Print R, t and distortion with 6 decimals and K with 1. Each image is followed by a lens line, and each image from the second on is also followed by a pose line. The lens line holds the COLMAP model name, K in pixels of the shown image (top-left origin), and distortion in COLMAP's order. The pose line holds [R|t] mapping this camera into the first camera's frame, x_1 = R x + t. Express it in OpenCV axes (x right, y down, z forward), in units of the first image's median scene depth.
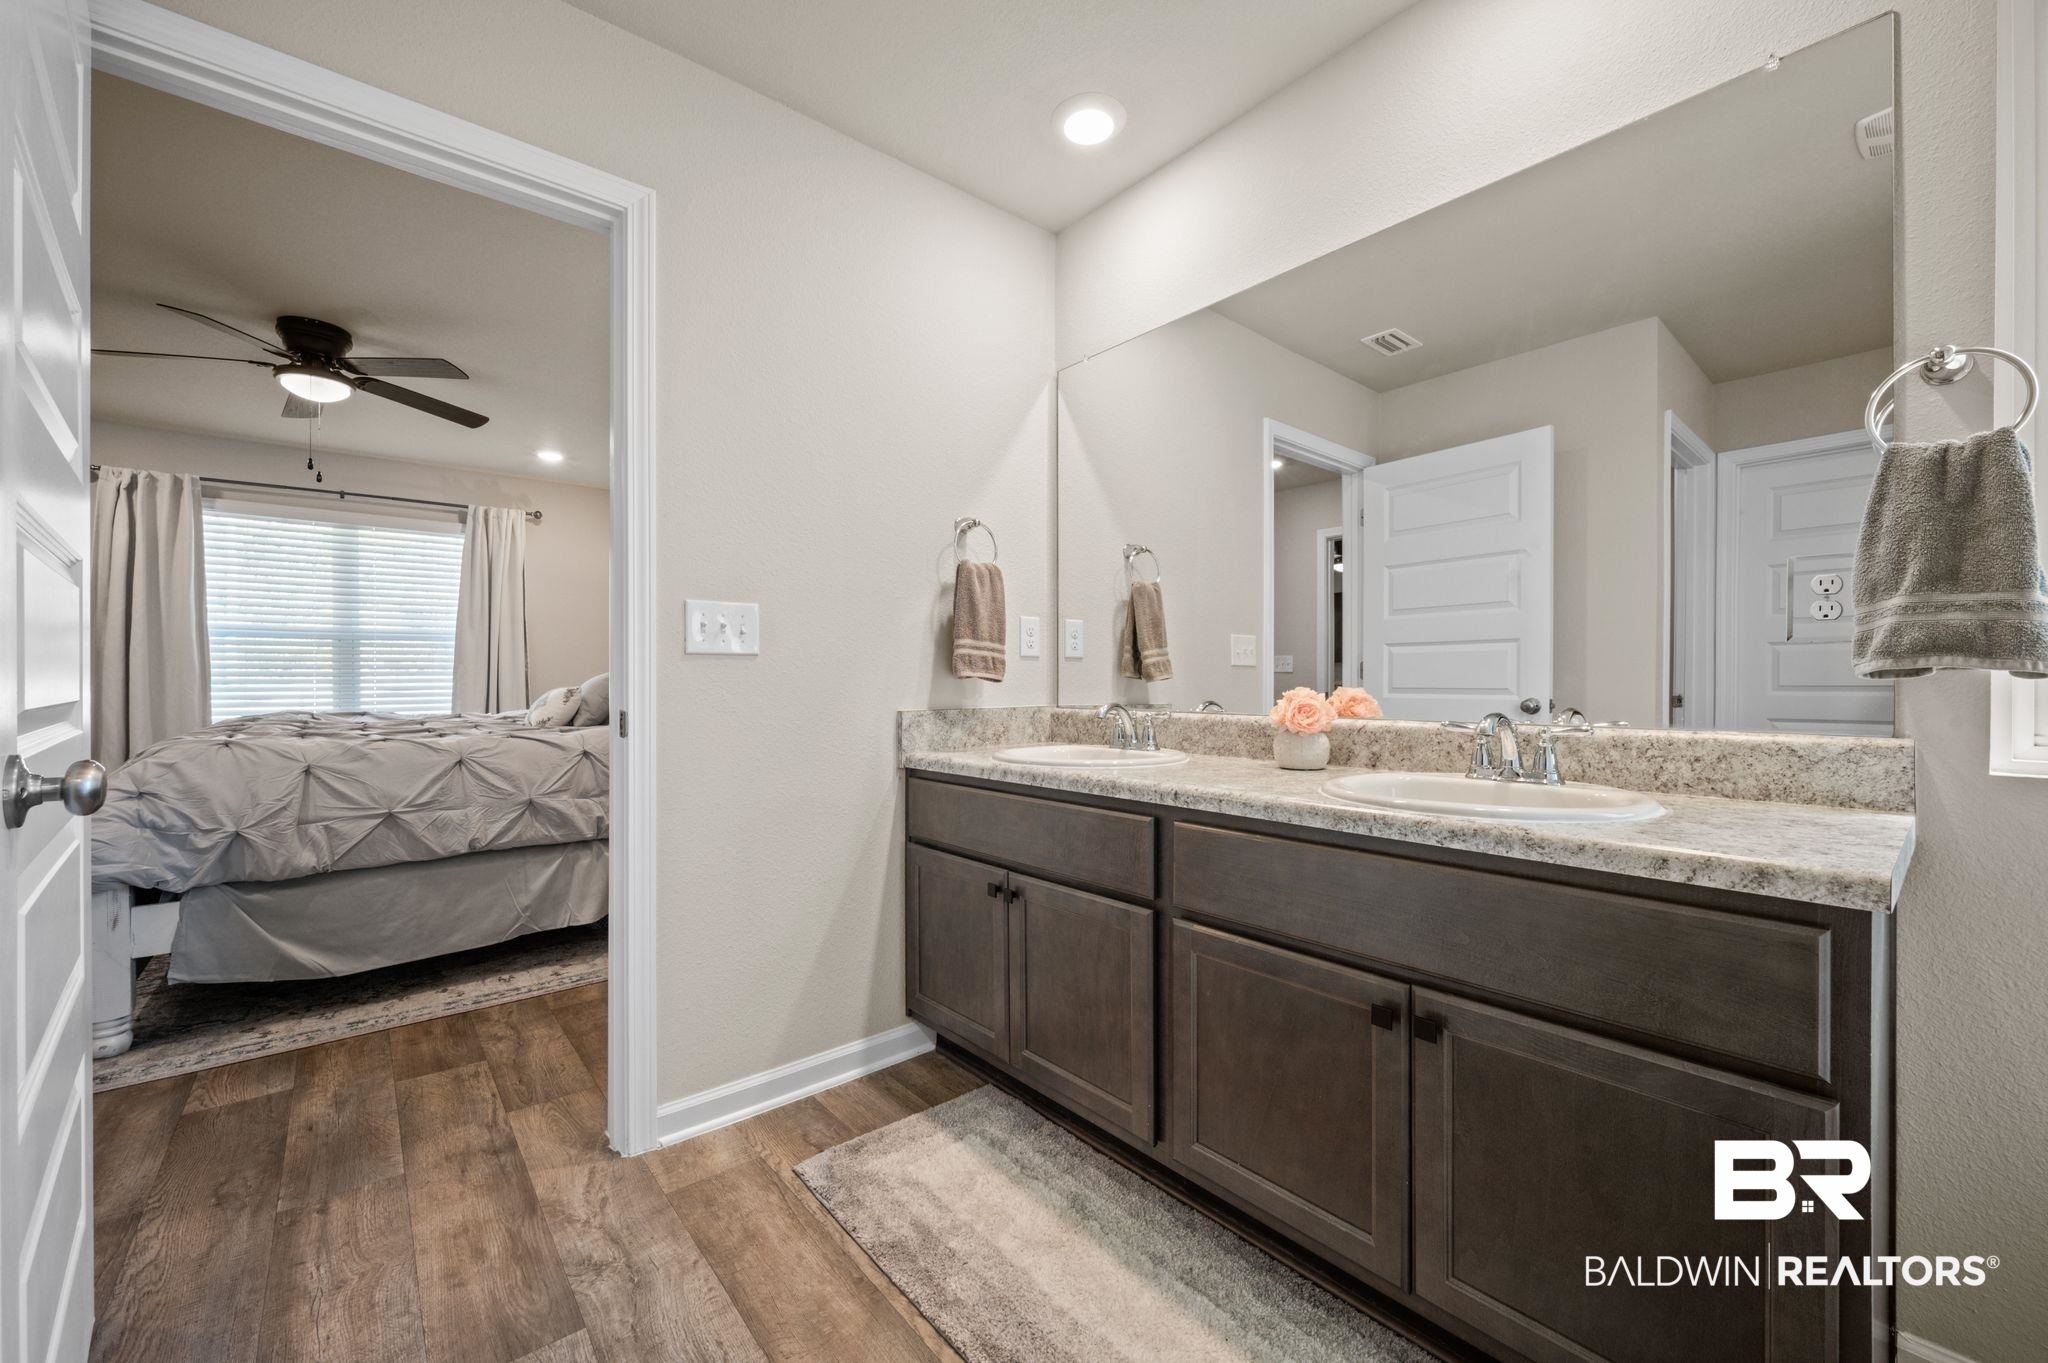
lens RADIAL K [[809.5, 0, 1024.0], [0, 809.5, 681.5], [0, 0, 1]] dist [-0.002176, -0.000317]
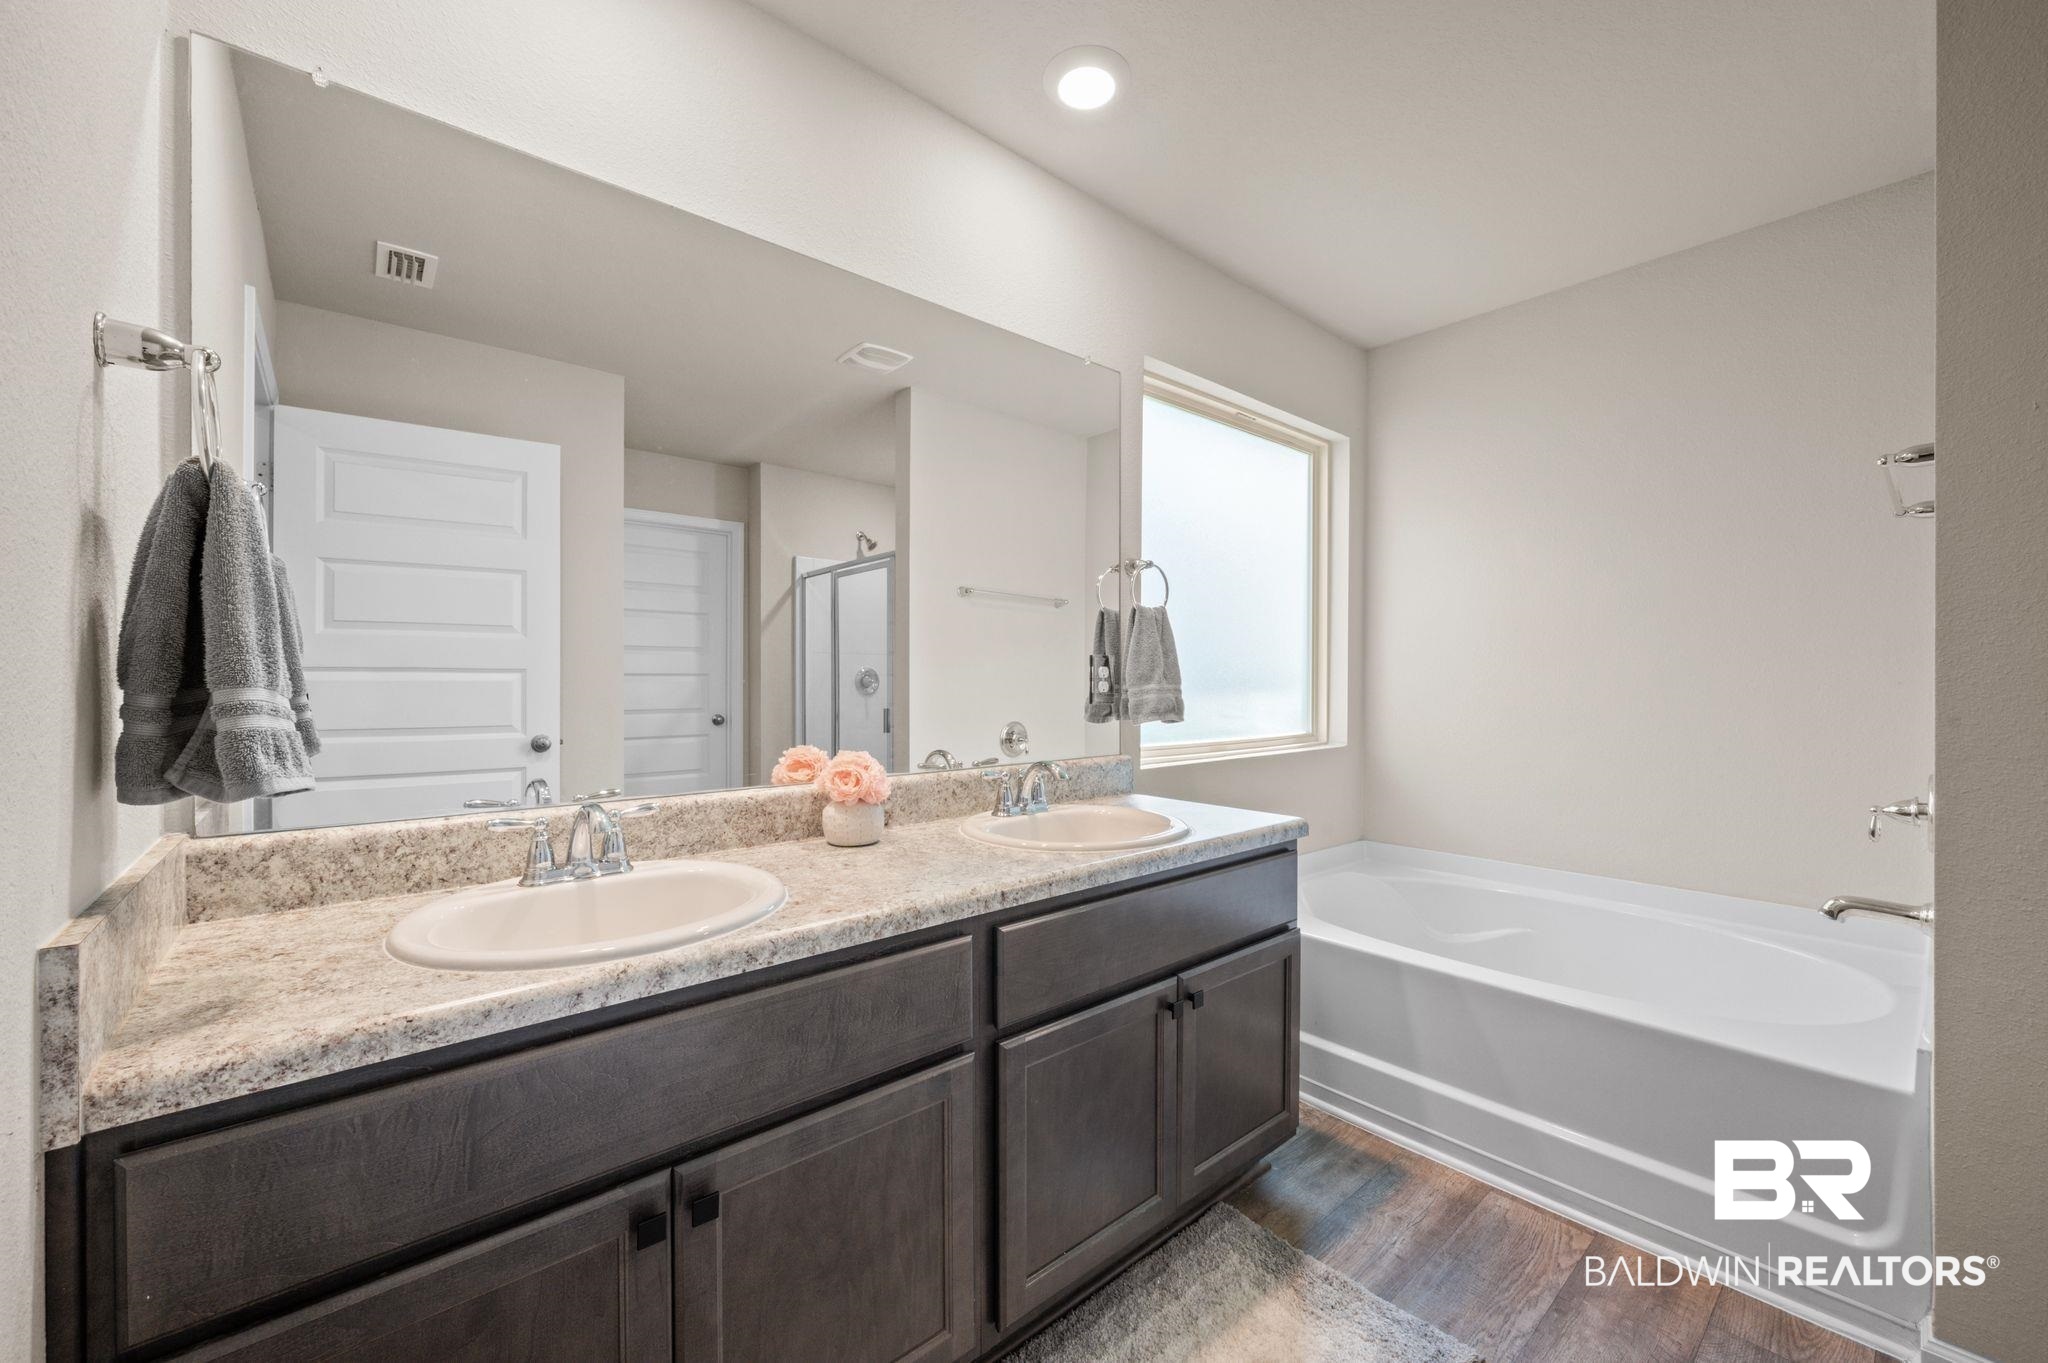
lens RADIAL K [[809.5, 0, 1024.0], [0, 809.5, 681.5], [0, 0, 1]] dist [-0.002176, -0.000317]
pose [[-0.018484, 0.000658, 0.999829, -0.574676], [0.001963, 0.999998, -0.000622, -0.071480], [-0.999827, 0.001951, -0.018485, 0.873673]]
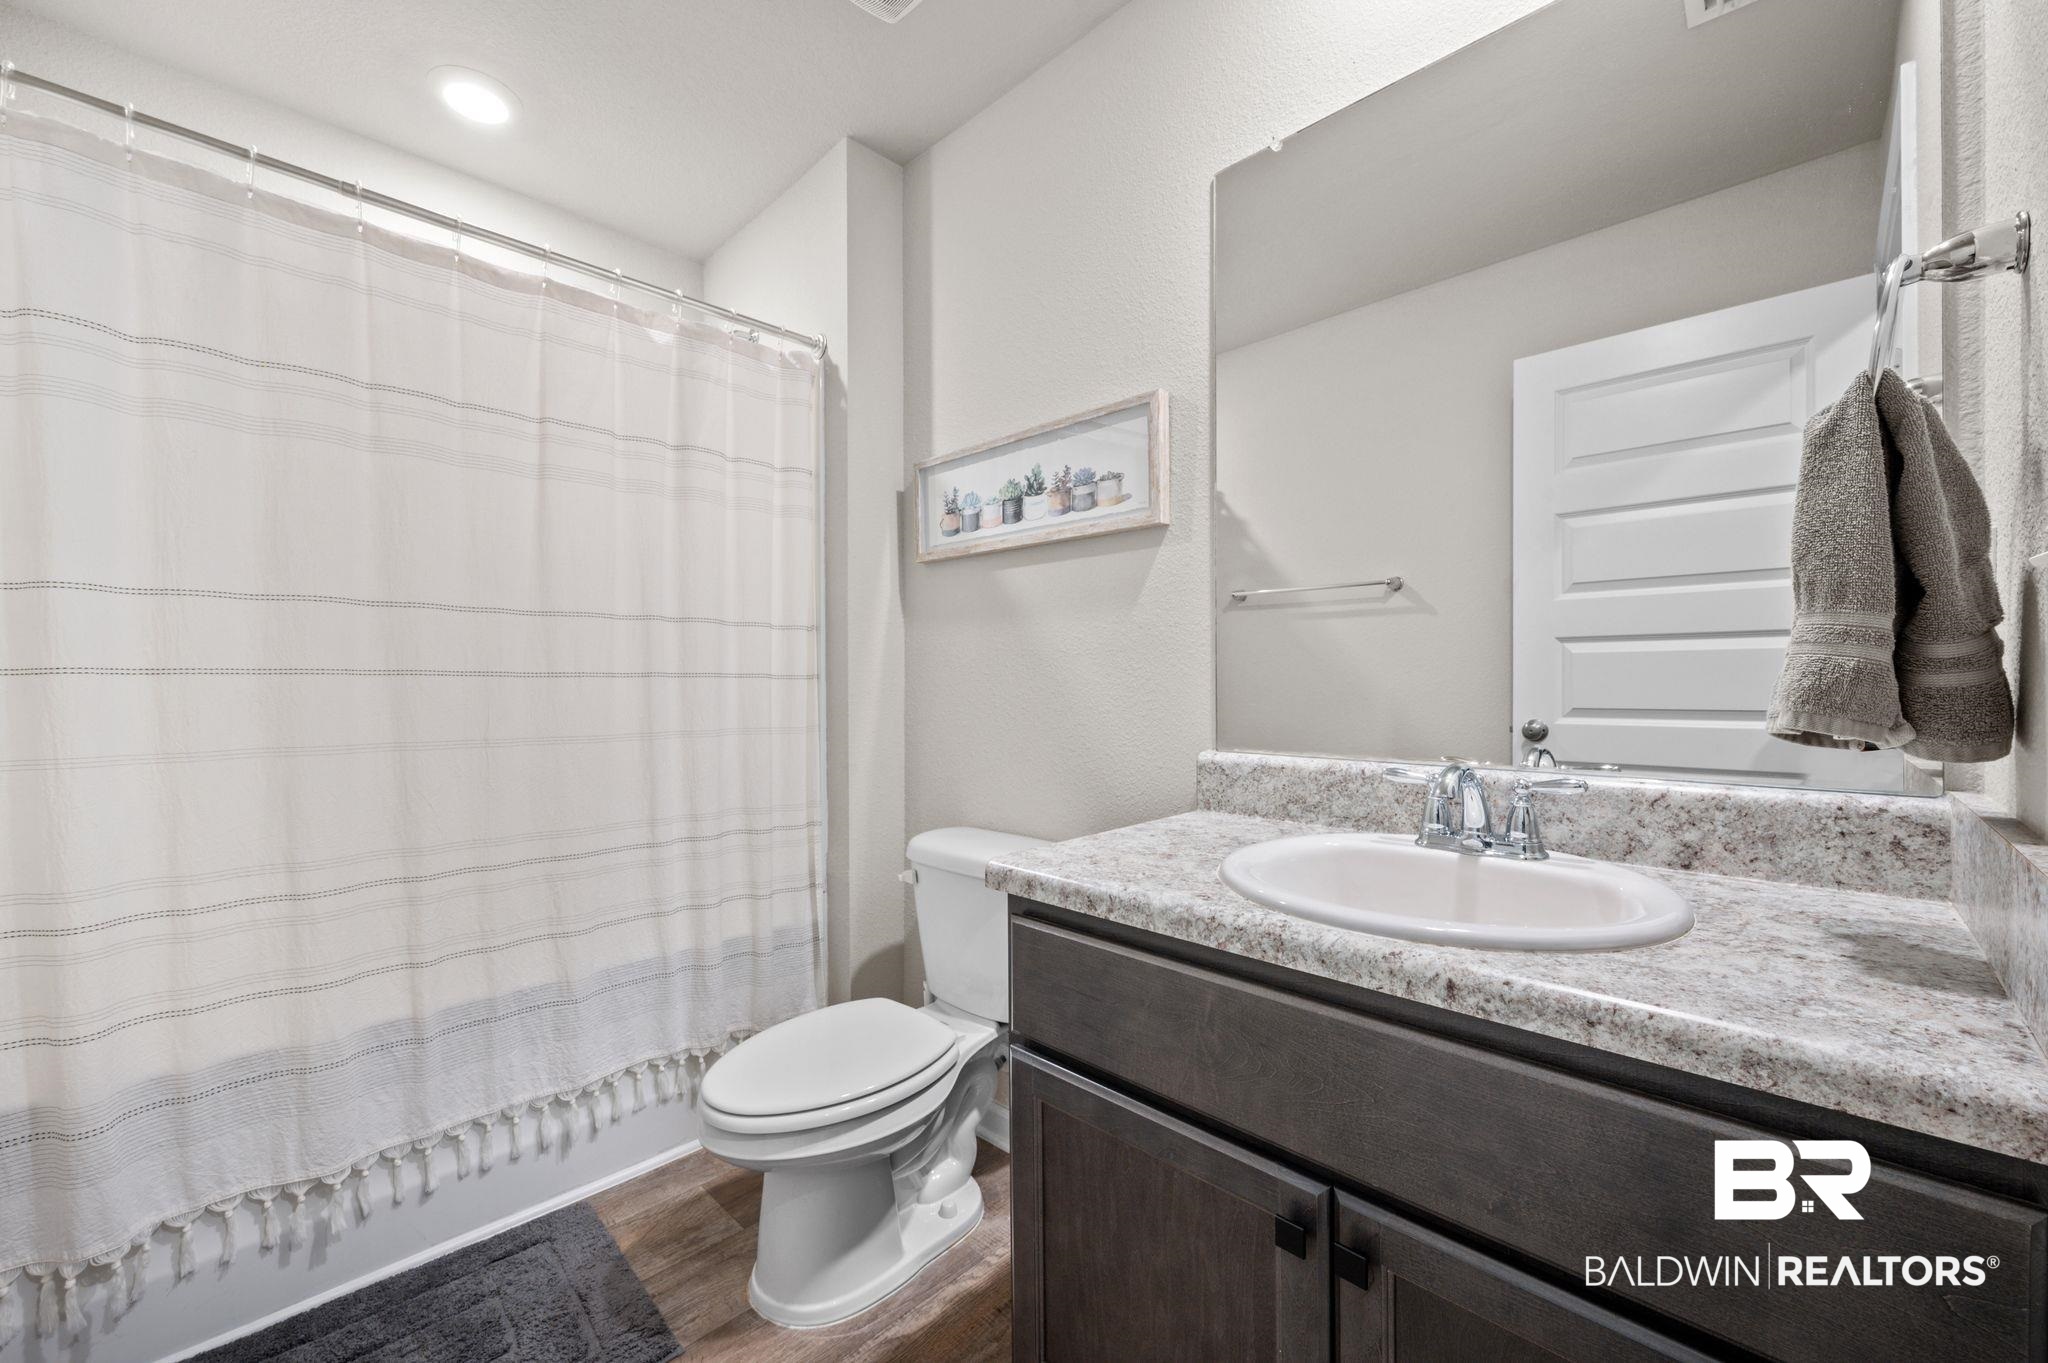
lens RADIAL K [[794.1, 0, 1024.0], [0, 794.1, 681.5], [0, 0, 1]] dist [-0.008159, -0.000150]
pose [[0.995956, -0.010037, 0.089279, -0.083295], [0.009616, 0.999941, 0.005138, -0.034485], [-0.089326, -0.004259, 0.995993, 0.501970]]
